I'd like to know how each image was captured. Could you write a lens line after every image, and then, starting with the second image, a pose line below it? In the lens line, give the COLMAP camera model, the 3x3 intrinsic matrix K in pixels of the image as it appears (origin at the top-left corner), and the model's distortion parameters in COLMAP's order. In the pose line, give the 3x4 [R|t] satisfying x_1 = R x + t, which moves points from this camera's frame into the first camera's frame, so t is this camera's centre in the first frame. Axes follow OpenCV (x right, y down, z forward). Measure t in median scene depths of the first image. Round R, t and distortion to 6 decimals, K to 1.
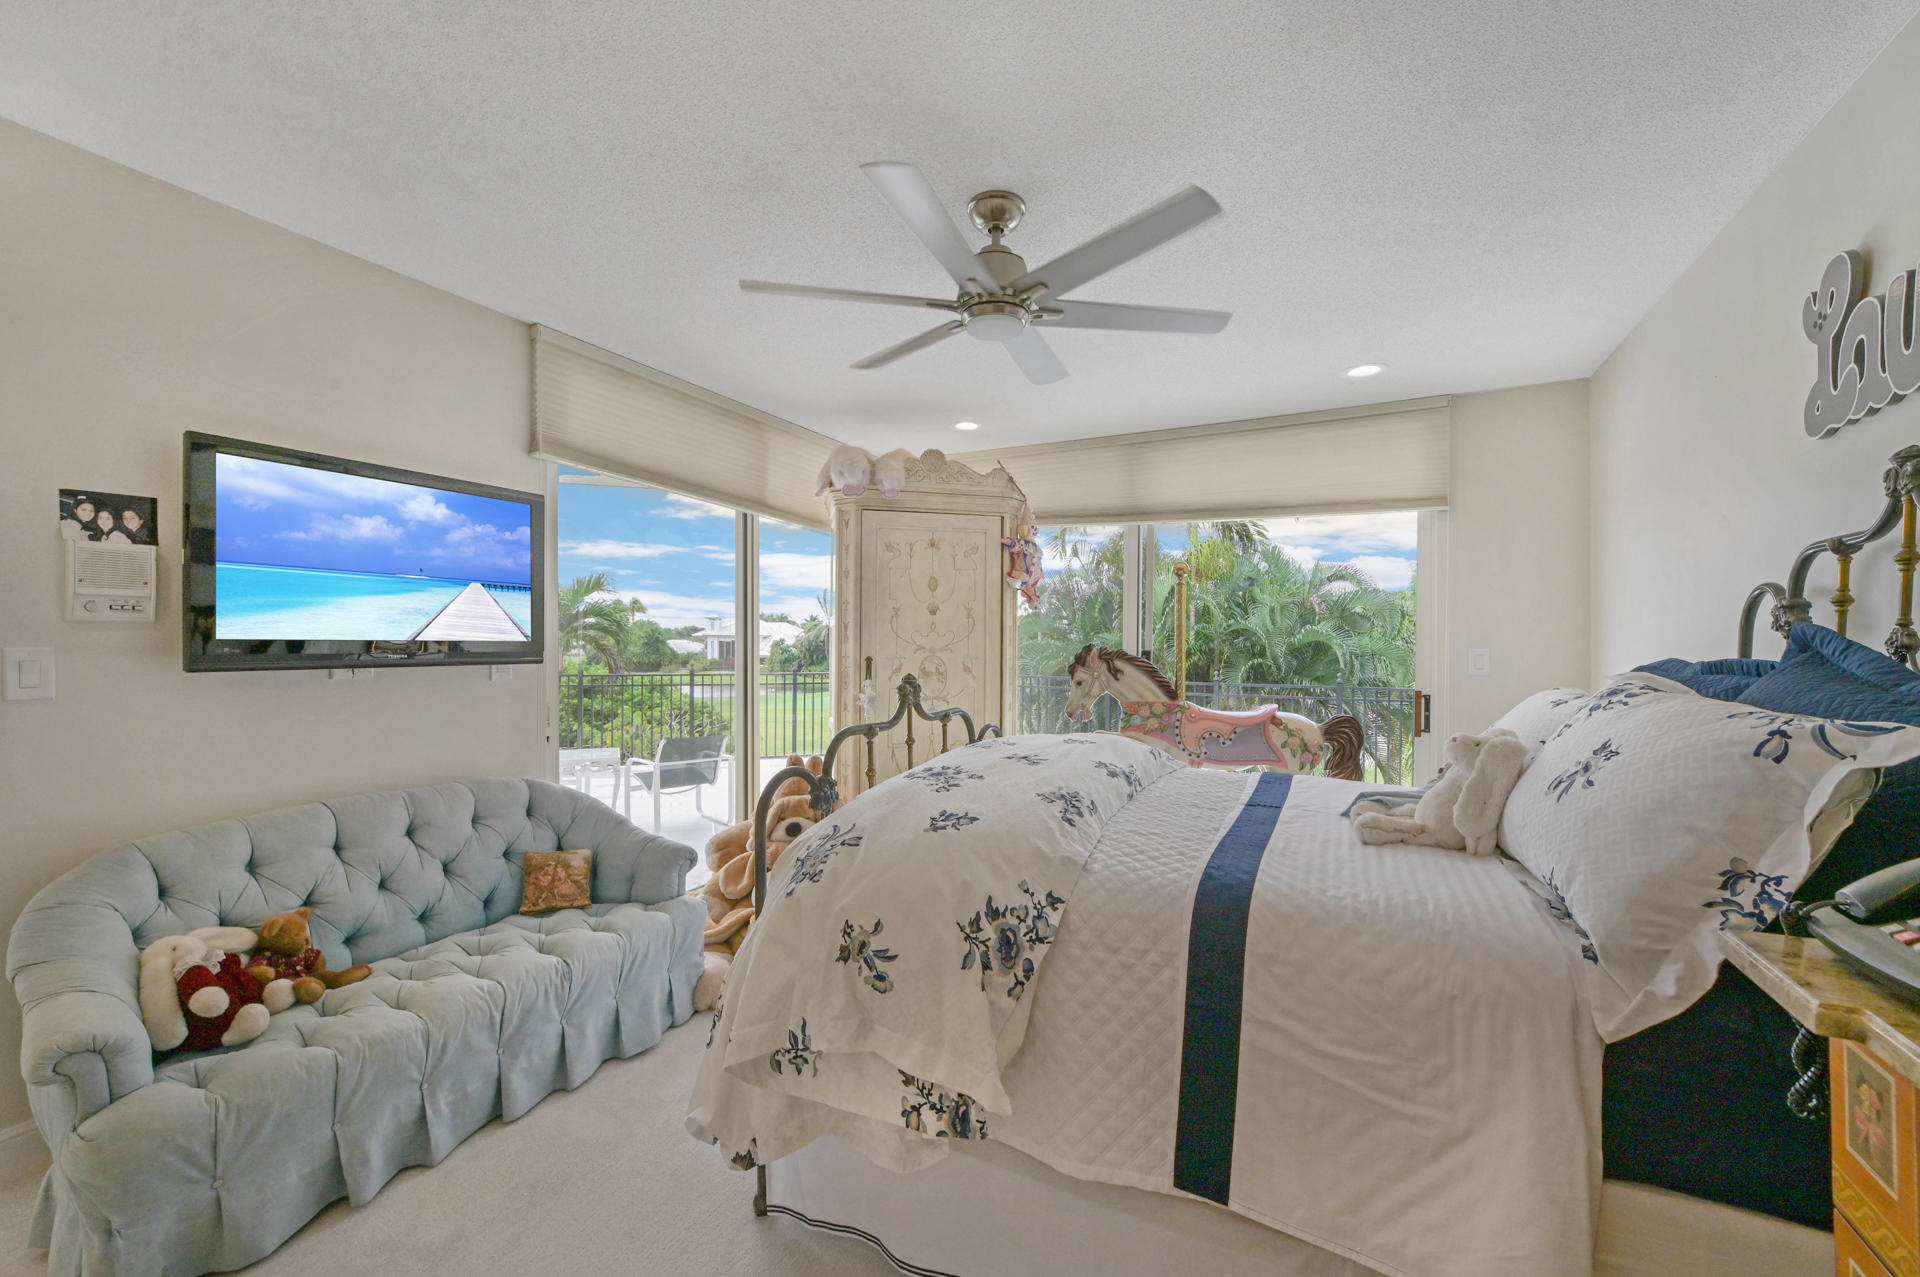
lens RADIAL K [[773.9, 0, 960.0], [0, 773.9, 638.5], [0, 0, 1]] dist [-0.001508, -0.000151]
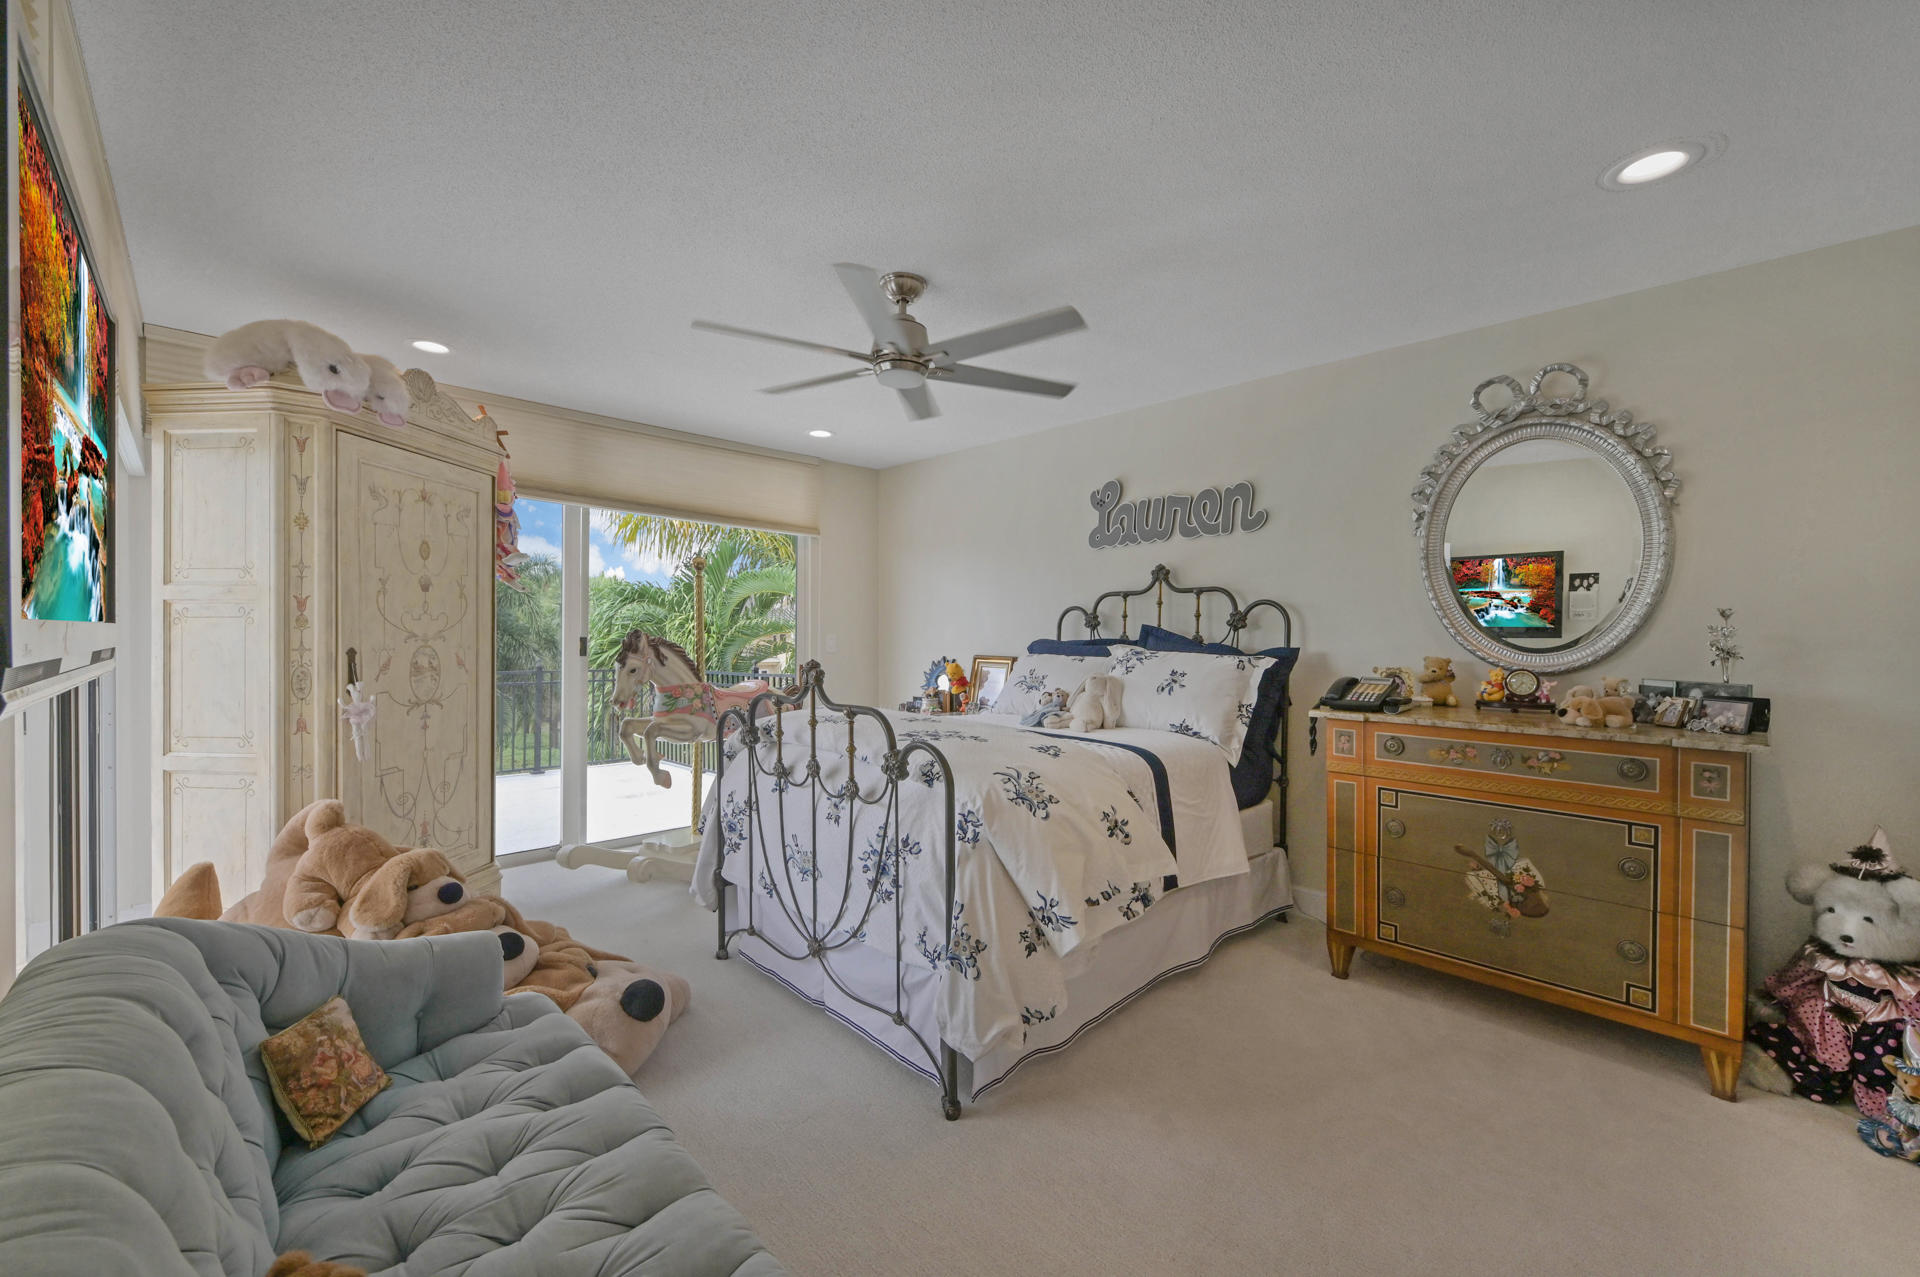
lens RADIAL K [[759.8, 0, 960.0], [0, 759.8, 638.5], [0, 0, 1]] dist [0.000739, 0.000019]
pose [[0.323622, -0.007000, 0.946160, -0.627956], [-0.011092, 0.999876, 0.011192, 0.001461], [-0.946121, -0.014117, 0.323504, 0.294519]]
